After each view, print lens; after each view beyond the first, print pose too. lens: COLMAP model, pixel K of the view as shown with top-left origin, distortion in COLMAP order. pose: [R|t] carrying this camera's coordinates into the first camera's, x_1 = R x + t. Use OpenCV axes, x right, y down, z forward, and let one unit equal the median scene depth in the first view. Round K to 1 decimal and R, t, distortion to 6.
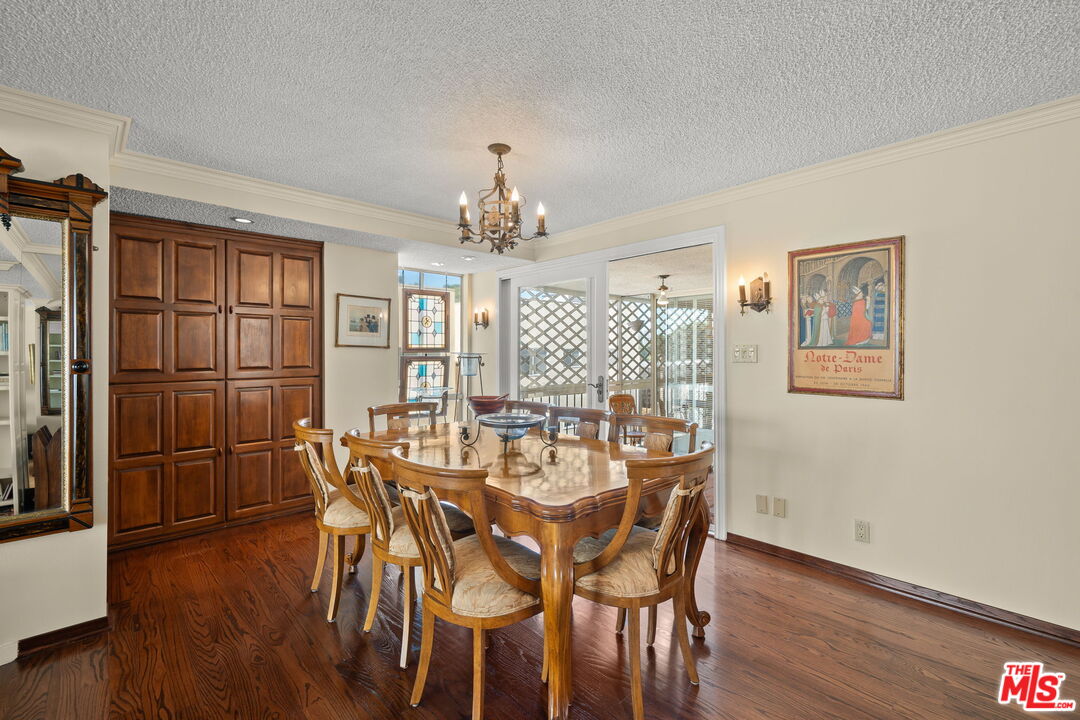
lens RADIAL K [[466.0, 0, 543.7], [0, 466.0, 354.4], [0, 0, 1]] dist [-0.000262, -0.000001]
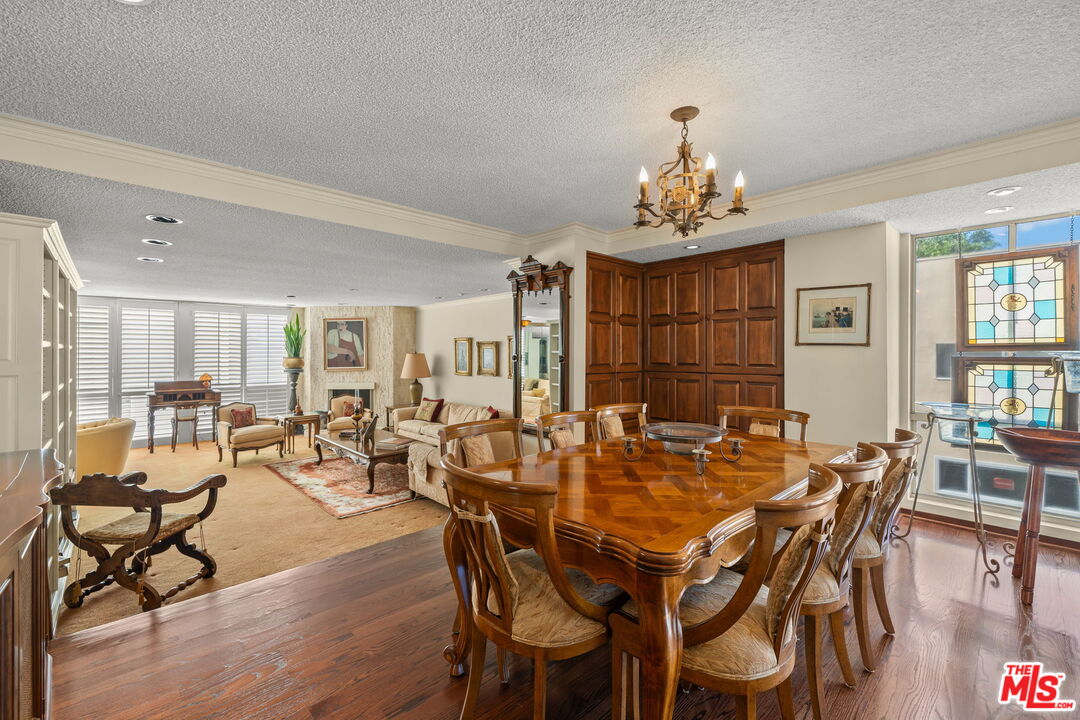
lens RADIAL K [[466.0, 0, 543.7], [0, 466.0, 354.4], [0, 0, 1]] dist [-0.000262, -0.000001]
pose [[-0.001826, 0.003631, -0.999992, 0.503591], [-0.003171, 0.999988, 0.003637, 0.000235], [0.999993, 0.003177, -0.001815, 0.487850]]
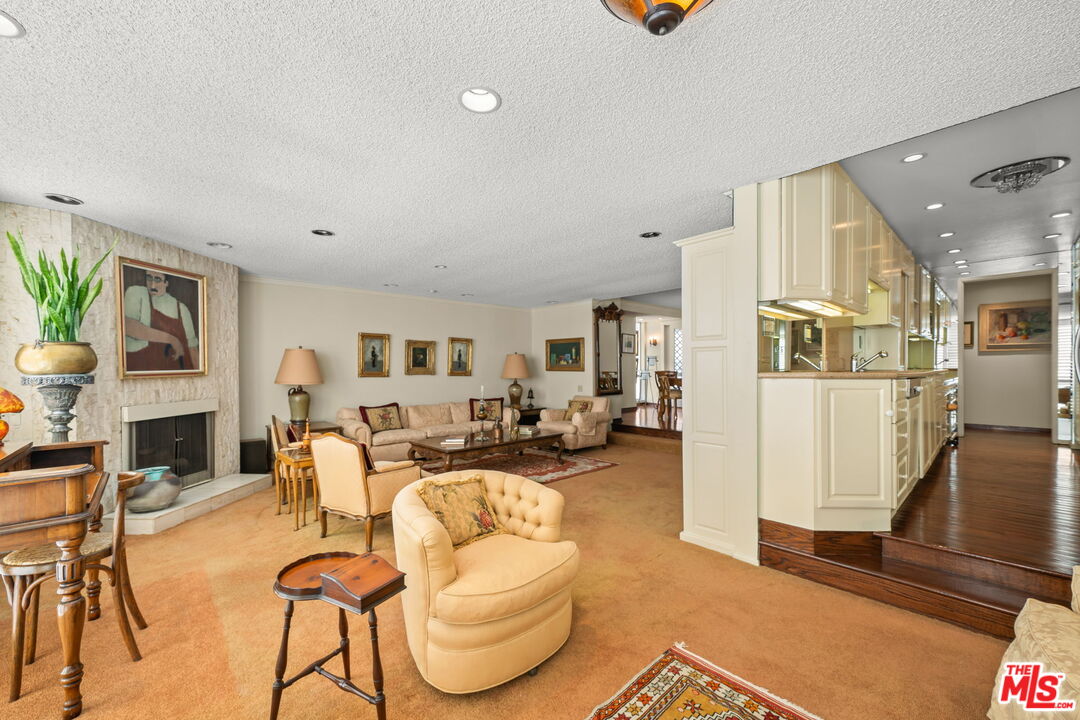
lens RADIAL K [[432.2, 0, 537.5], [0, 432.2, 380.3], [0, 0, 1]] dist [-0.000252, 0.000027]
pose [[0.999976, -0.005824, 0.003866, -0.963485], [0.005727, 0.999679, 0.024670, 0.078972], [-0.004008, -0.024647, 0.999688, -1.556167]]
